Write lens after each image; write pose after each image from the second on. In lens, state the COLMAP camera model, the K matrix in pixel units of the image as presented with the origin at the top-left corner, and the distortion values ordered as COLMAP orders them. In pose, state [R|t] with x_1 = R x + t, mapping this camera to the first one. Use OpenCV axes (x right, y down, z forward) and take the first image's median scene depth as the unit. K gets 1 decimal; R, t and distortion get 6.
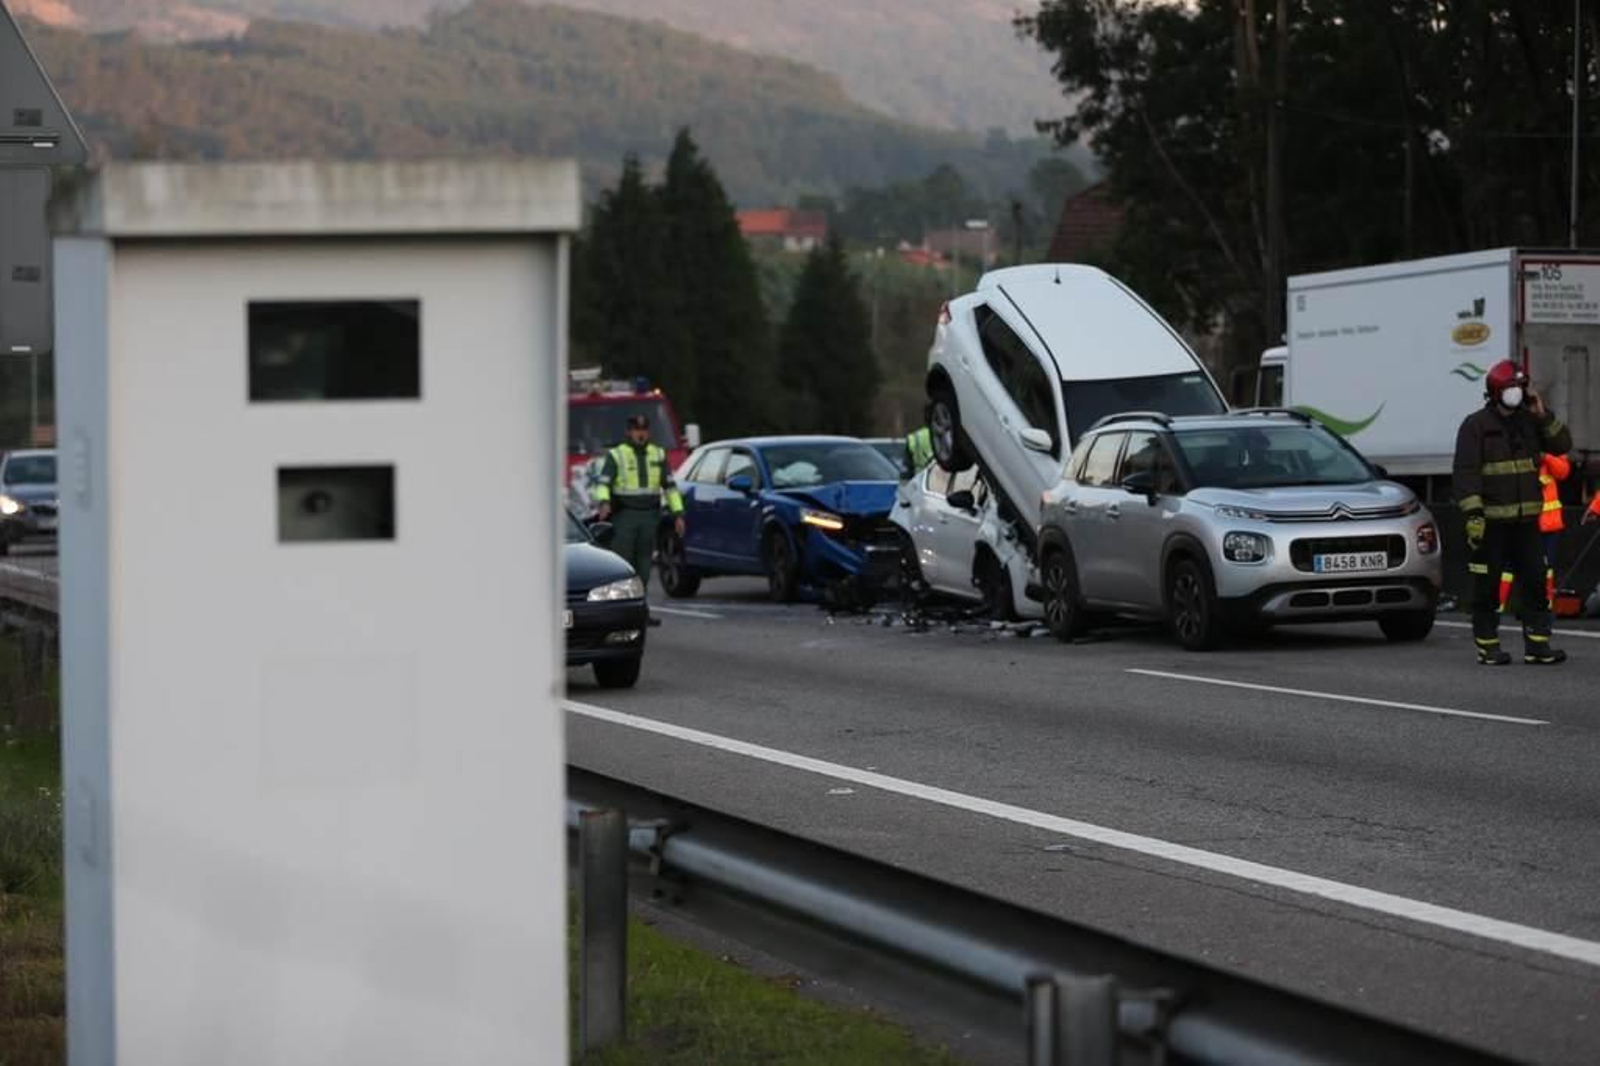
lens RADIAL K [[4479.4, 0, 800.0], [0, 4479.4, 533.0], [0, 0, 1]] dist [-0.074131, -0.346423]
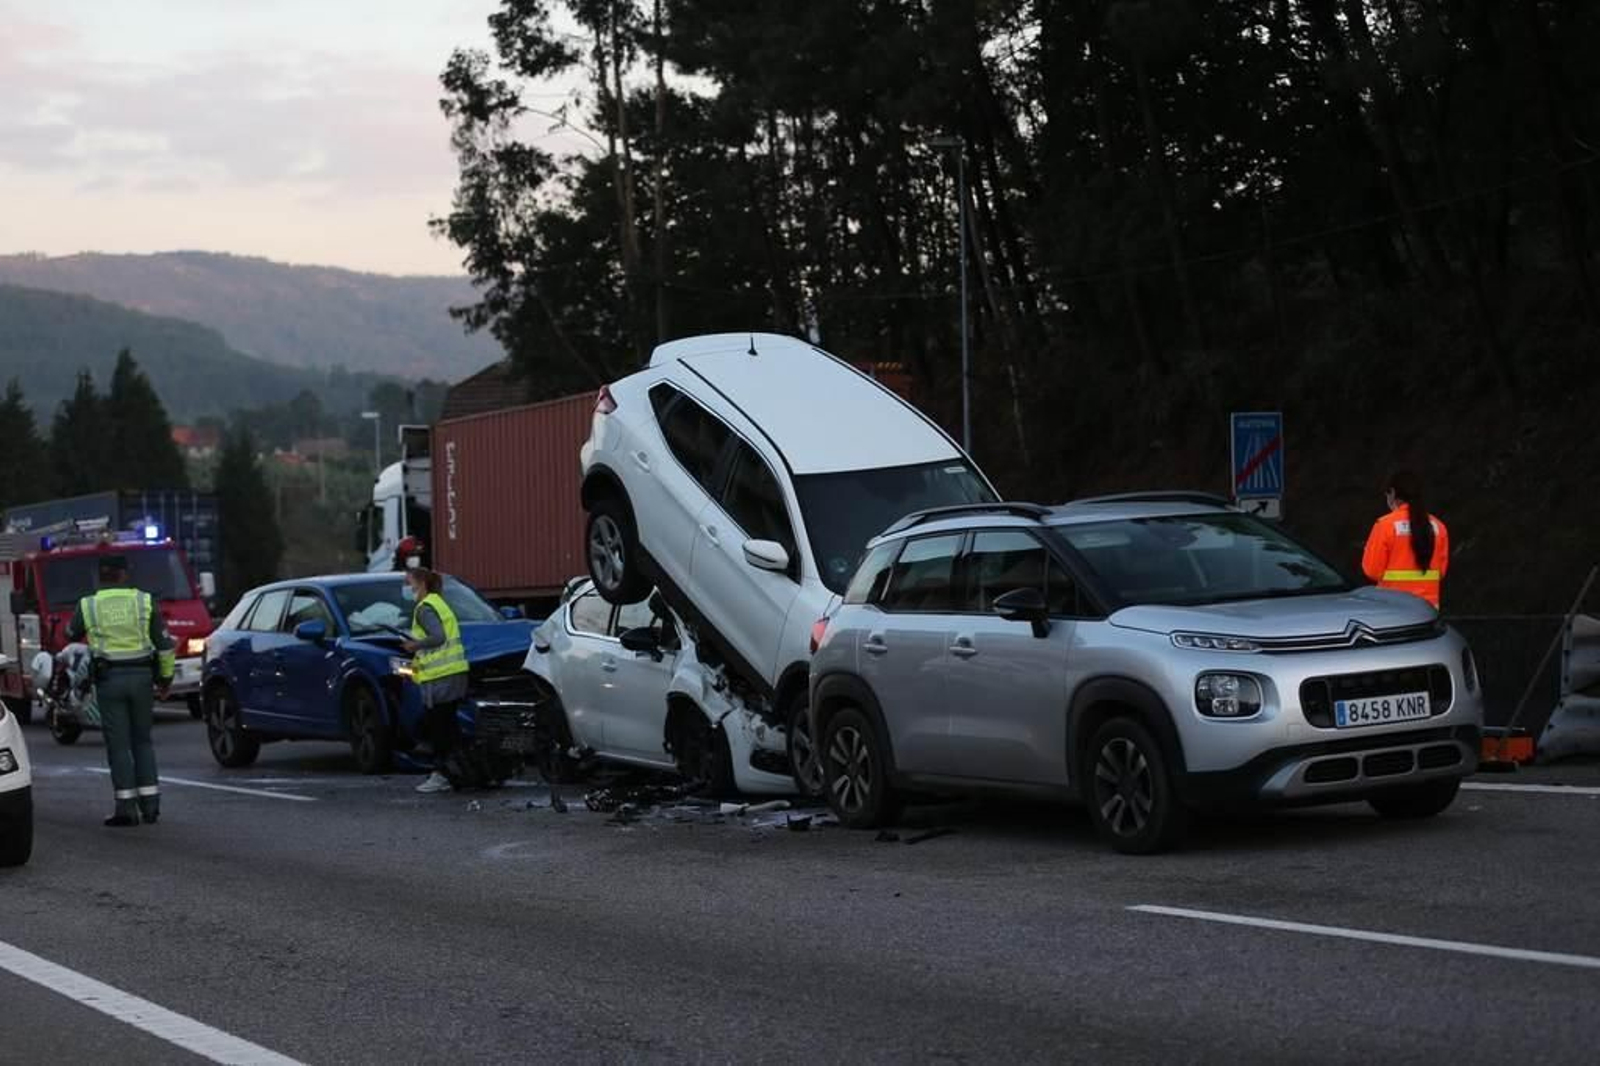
lens RADIAL K [[3271.0, 0, 802.1], [0, 3271.0, 566.3], [0, 0, 1]] dist [-0.319204, 0.062899]
pose [[0.982260, -0.035263, 0.184181, -0.040129], [0.040444, 0.998883, -0.024448, -0.005320], [-0.183113, 0.031463, 0.982588, 0.455951]]
